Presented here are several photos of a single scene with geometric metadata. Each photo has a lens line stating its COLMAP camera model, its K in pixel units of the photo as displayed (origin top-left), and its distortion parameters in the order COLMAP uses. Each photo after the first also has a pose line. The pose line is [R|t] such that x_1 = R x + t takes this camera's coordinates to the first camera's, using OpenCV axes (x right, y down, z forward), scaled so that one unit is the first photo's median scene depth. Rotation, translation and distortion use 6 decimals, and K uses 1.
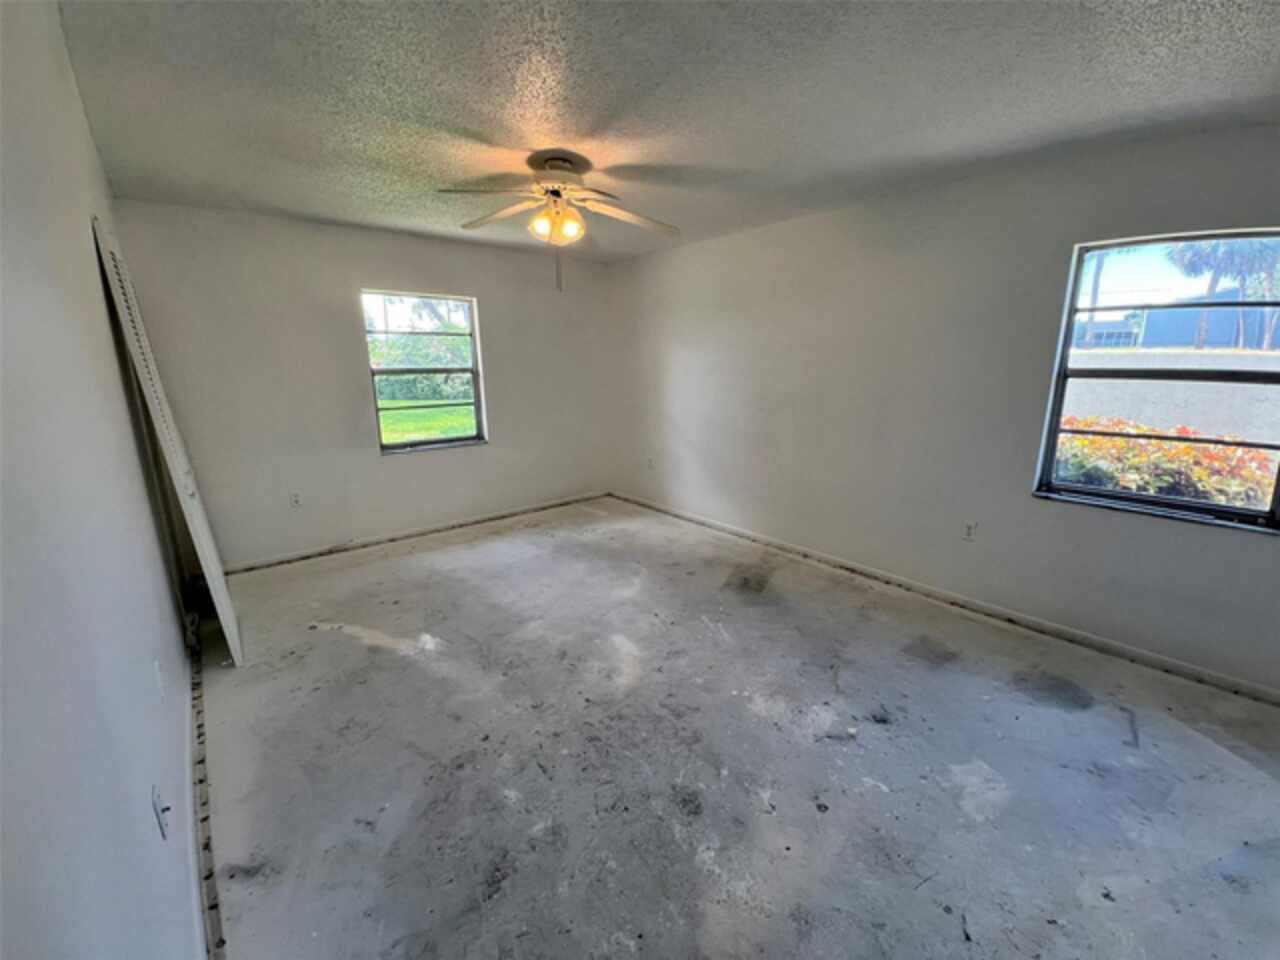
lens RADIAL K [[510.3, 0, 638.5], [0, 510.3, 476.6], [0, 0, 1]] dist [0.014570, -0.014714]
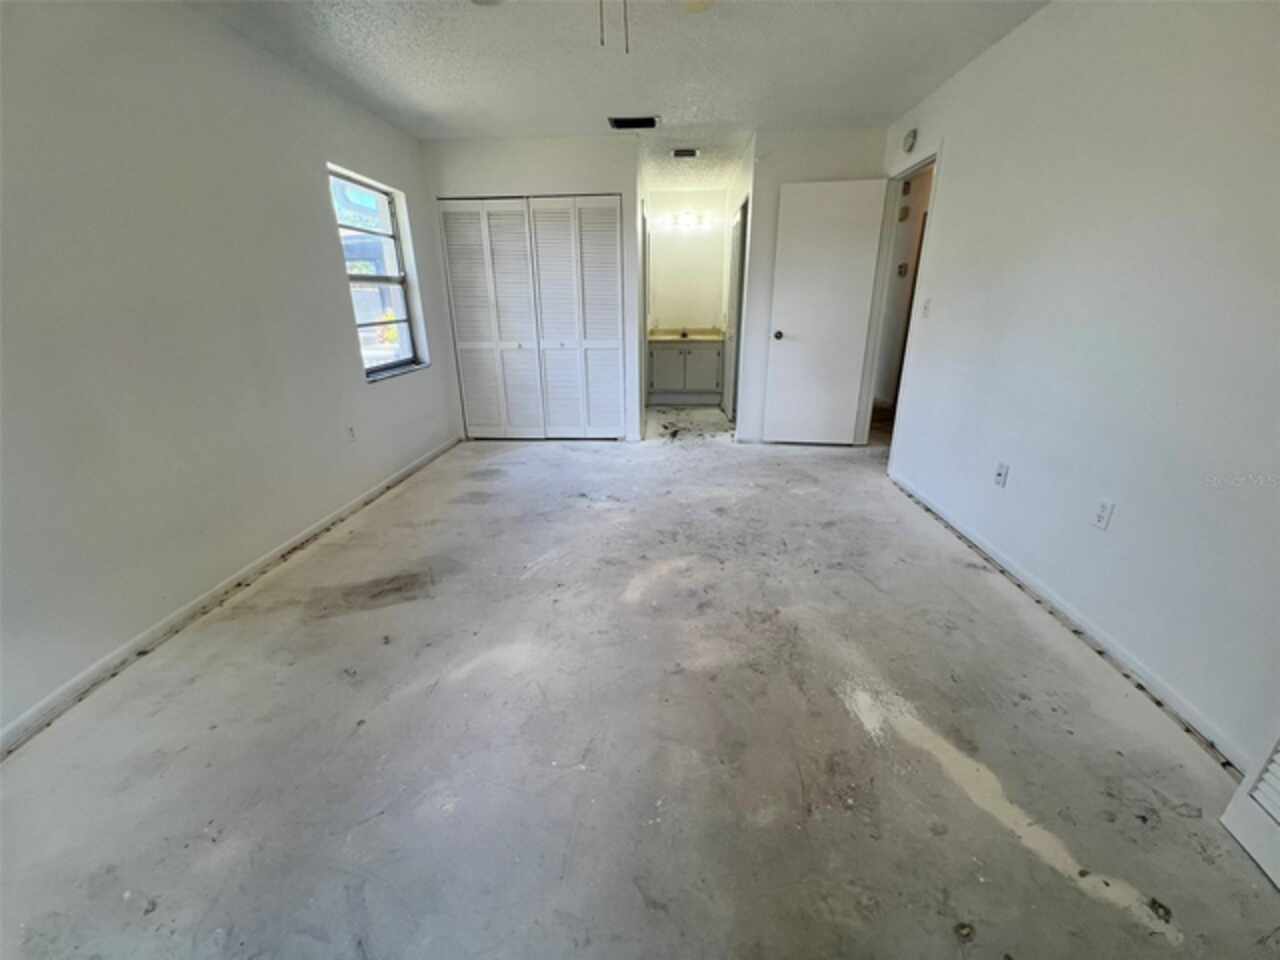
lens RADIAL K [[510.3, 0, 638.5], [0, 510.3, 476.6], [0, 0, 1]] dist [0.014570, -0.014714]
pose [[-0.717705, -0.217947, 0.661362, -0.569517], [0.163118, 0.870713, 0.463951, -0.238478], [-0.676973, 0.440860, -0.589364, 1.447655]]
